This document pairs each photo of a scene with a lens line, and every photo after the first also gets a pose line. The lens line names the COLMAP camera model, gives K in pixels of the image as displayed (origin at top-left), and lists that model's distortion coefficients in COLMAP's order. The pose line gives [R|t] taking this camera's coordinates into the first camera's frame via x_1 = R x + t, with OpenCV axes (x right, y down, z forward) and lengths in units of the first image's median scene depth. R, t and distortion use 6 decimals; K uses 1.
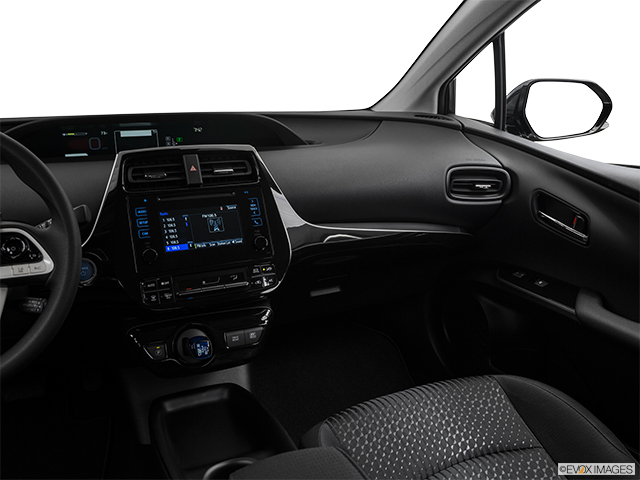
lens RADIAL K [[556.7, 0, 320.0], [0, 556.7, 240.0], [0, 0, 1]] dist [-0.067973, 0.015175]
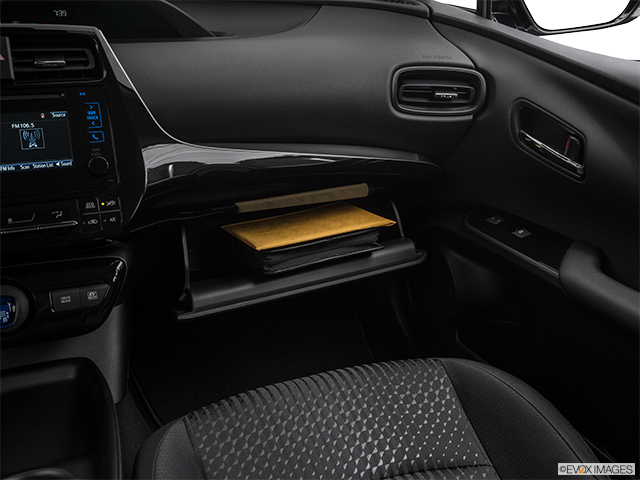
lens RADIAL K [[635.1, 0, 323.2], [0, 635.1, 239.3], [0, 0, 1]] dist [-0.022787, 0.005667]
pose [[0.999111, 0.021371, -0.036326, 0.205380], [-0.017887, 0.995443, 0.093666, 0.016847], [0.038162, -0.092933, 0.994941, 0.201149]]
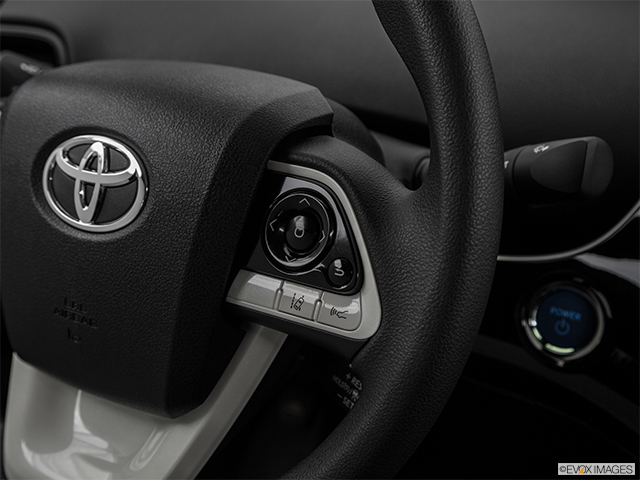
lens RADIAL K [[844.3, 0, 320.0], [0, 844.3, 240.0], [0, 0, 1]] dist [-0.302079, -0.004250]
pose [[0.545943, 0.312702, -0.777280, -0.122093], [-0.203209, 0.949458, 0.239241, -0.071510], [0.812806, 0.027338, 0.581893, 0.516968]]
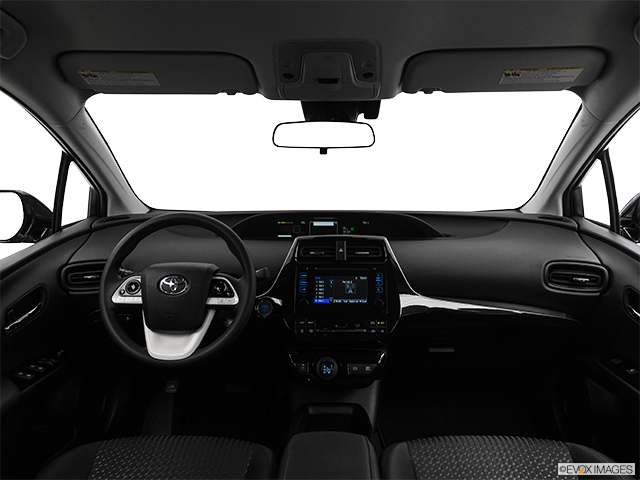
lens RADIAL K [[502.5, 0, 325.7], [0, 502.5, 240.6], [0, 0, 1]] dist [-0.005055, 0.003541]
pose [[0.895202, 0.053067, -0.442491, 0.332617], [-0.114830, 0.986826, -0.113963, 0.006718], [0.430614, 0.152831, 0.889502, -0.239699]]
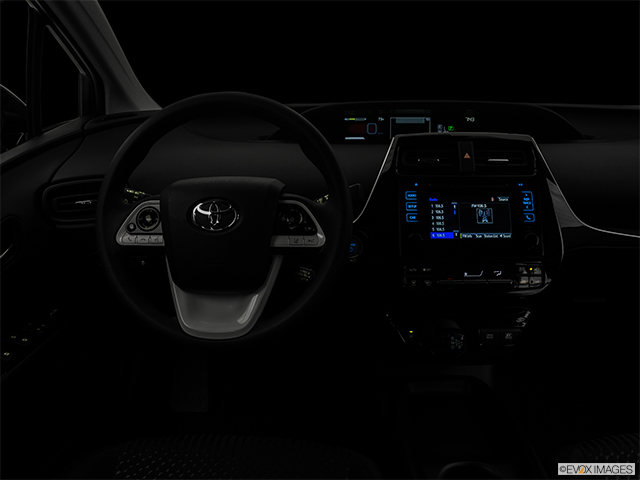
lens RADIAL K [[487.4, 0, 320.0], [0, 487.4, 240.0], [0, 0, 1]] dist [-0.127357, 0.067498]
pose [[0.889004, 0.119541, -0.442020, -0.067030], [-0.105626, 0.992824, 0.056064, -0.002578], [0.445550, -0.003152, 0.895251, 0.129987]]
